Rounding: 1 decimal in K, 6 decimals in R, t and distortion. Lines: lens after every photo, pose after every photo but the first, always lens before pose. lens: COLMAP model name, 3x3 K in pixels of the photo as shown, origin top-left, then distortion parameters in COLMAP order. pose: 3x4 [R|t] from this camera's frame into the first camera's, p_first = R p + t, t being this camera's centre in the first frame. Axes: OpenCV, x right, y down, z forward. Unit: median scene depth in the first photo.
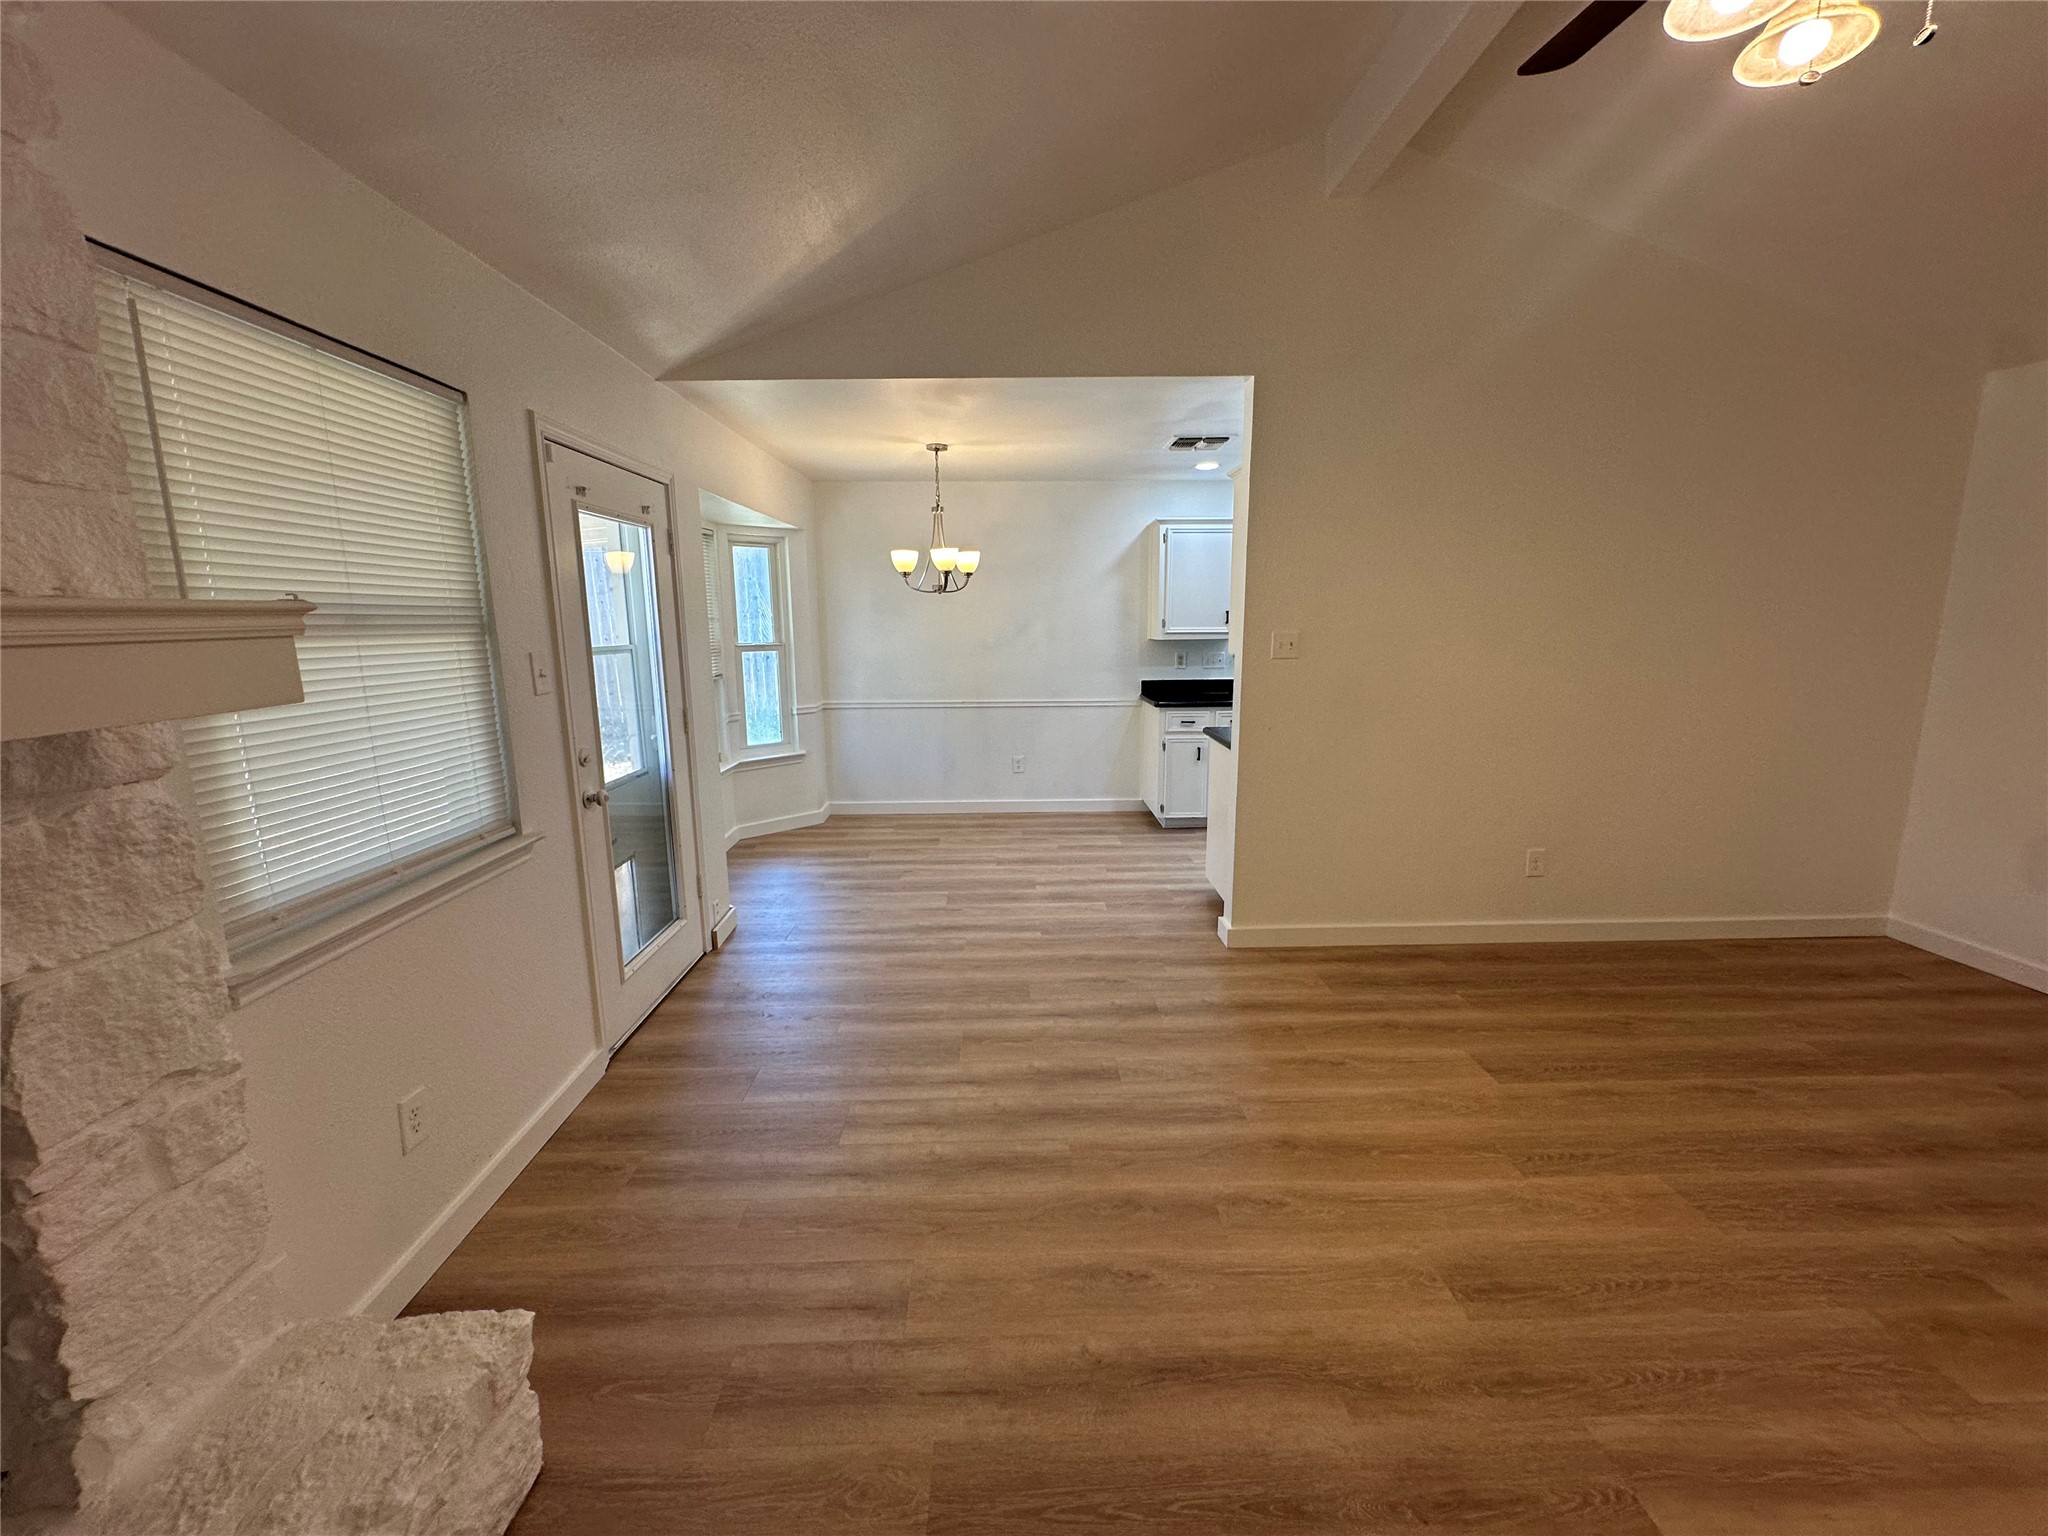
lens RADIAL K [[821.1, 0, 1024.0], [0, 821.1, 768.0], [0, 0, 1]] dist [-0.000321, 0.000334]
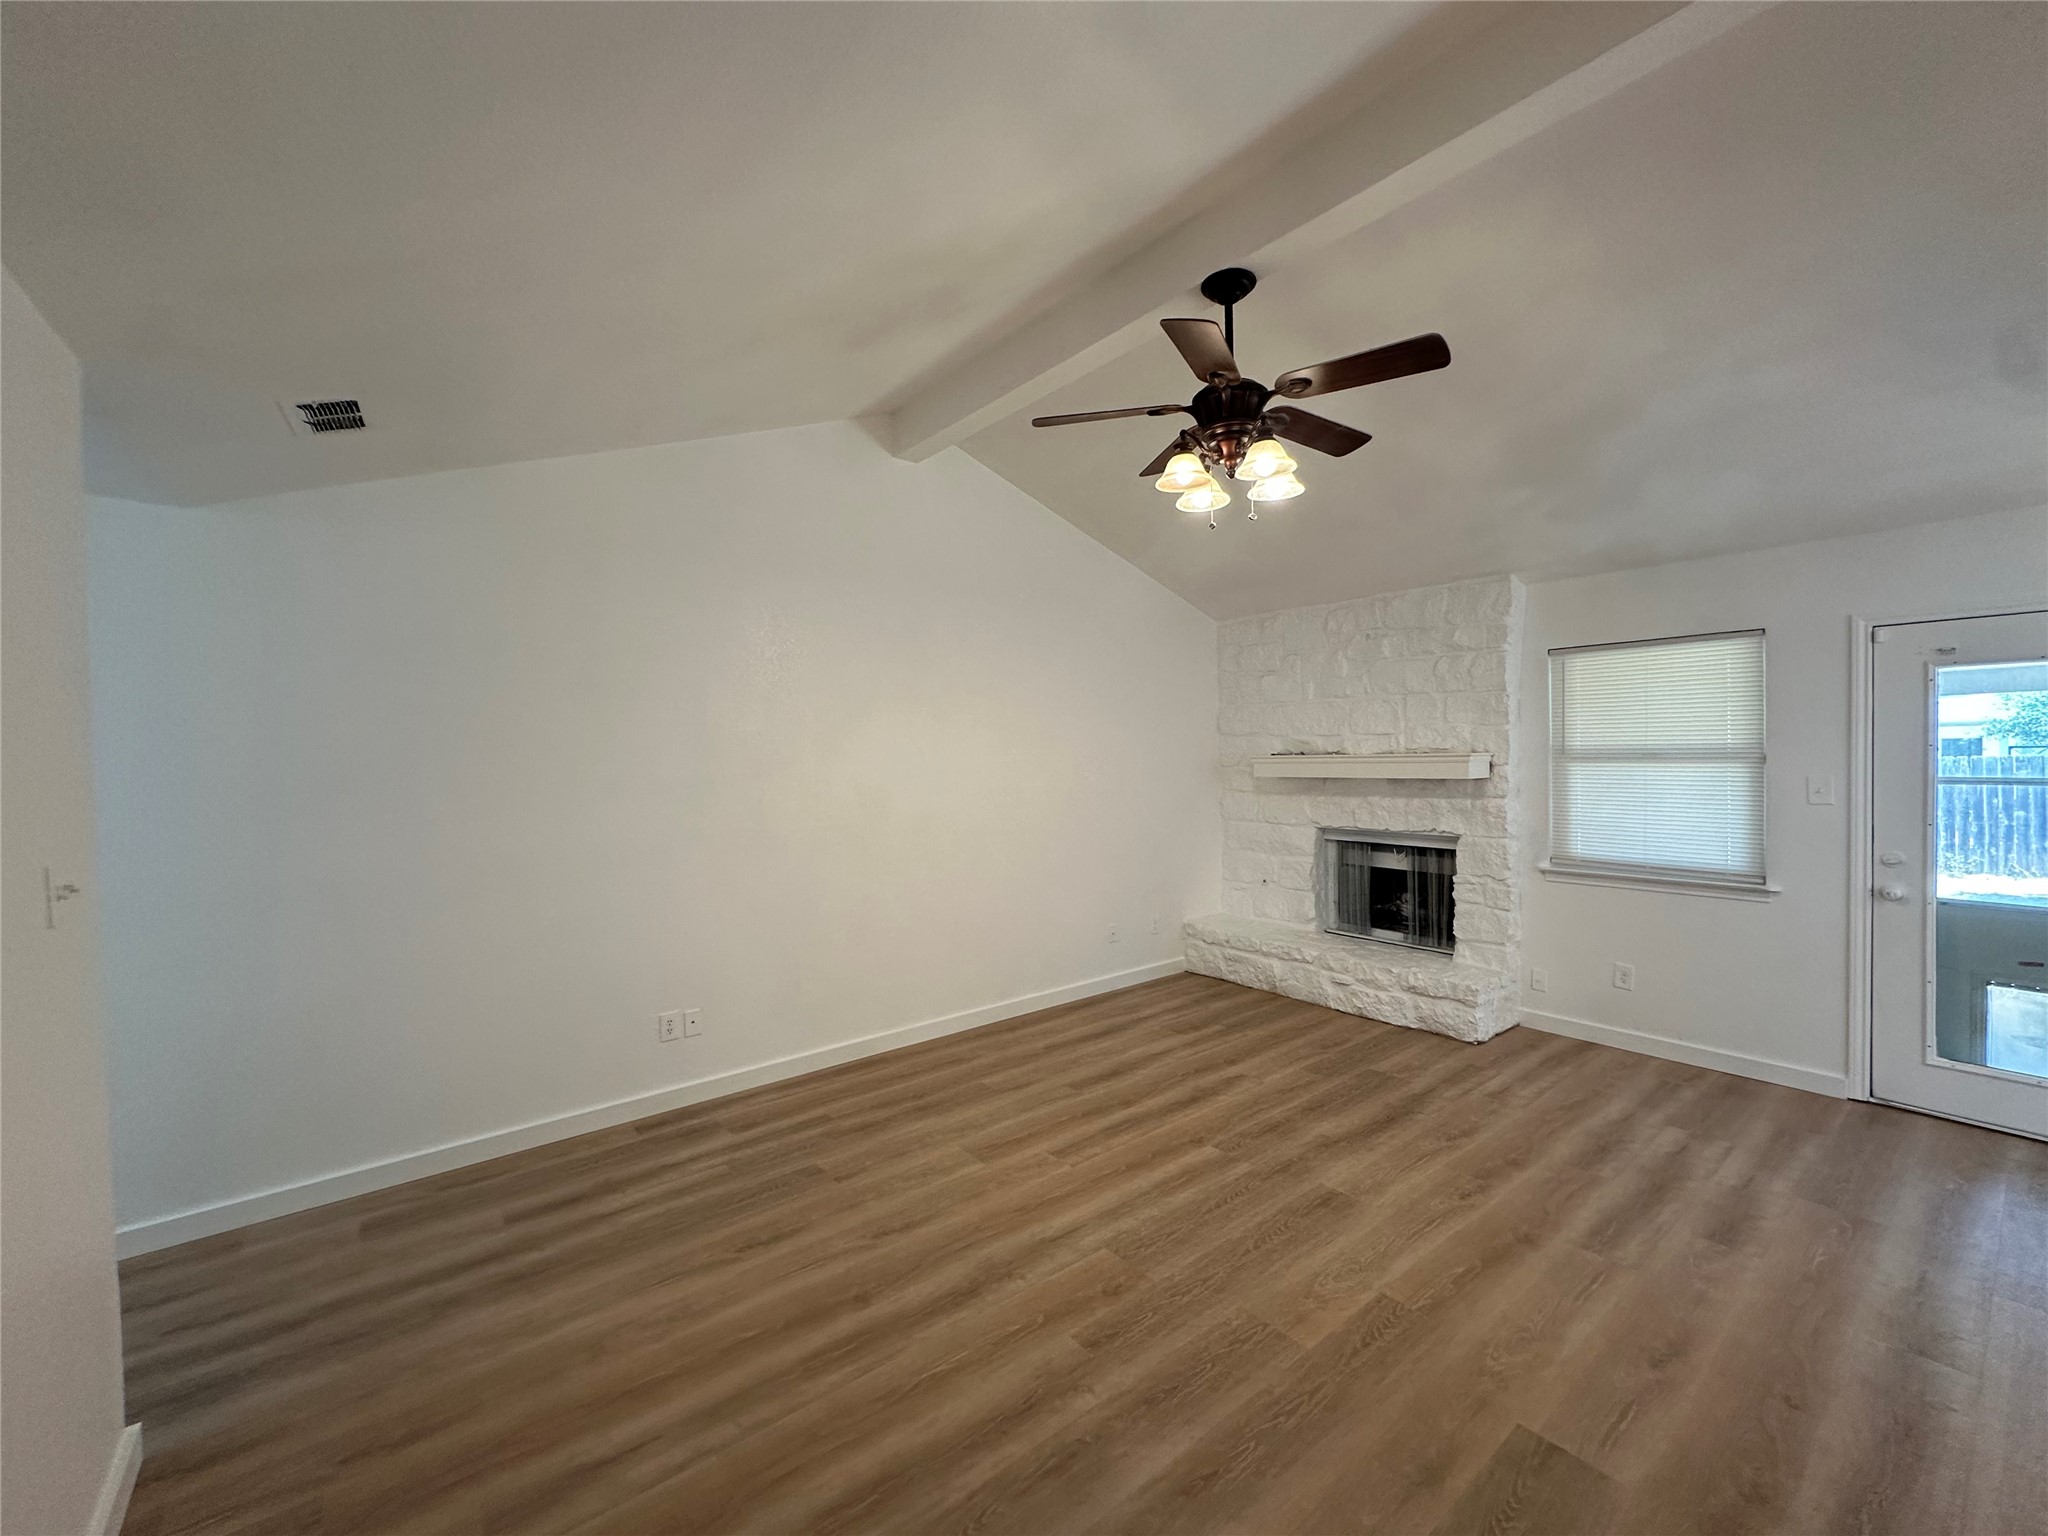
lens RADIAL K [[821.1, 0, 1024.0], [0, 821.1, 768.0], [0, 0, 1]] dist [-0.000321, 0.000334]
pose [[-0.802751, 0.035419, -0.595261, 1.536328], [-0.082614, 0.982002, 0.169842, -0.305014], [0.590564, 0.185518, -0.785377, 1.384391]]
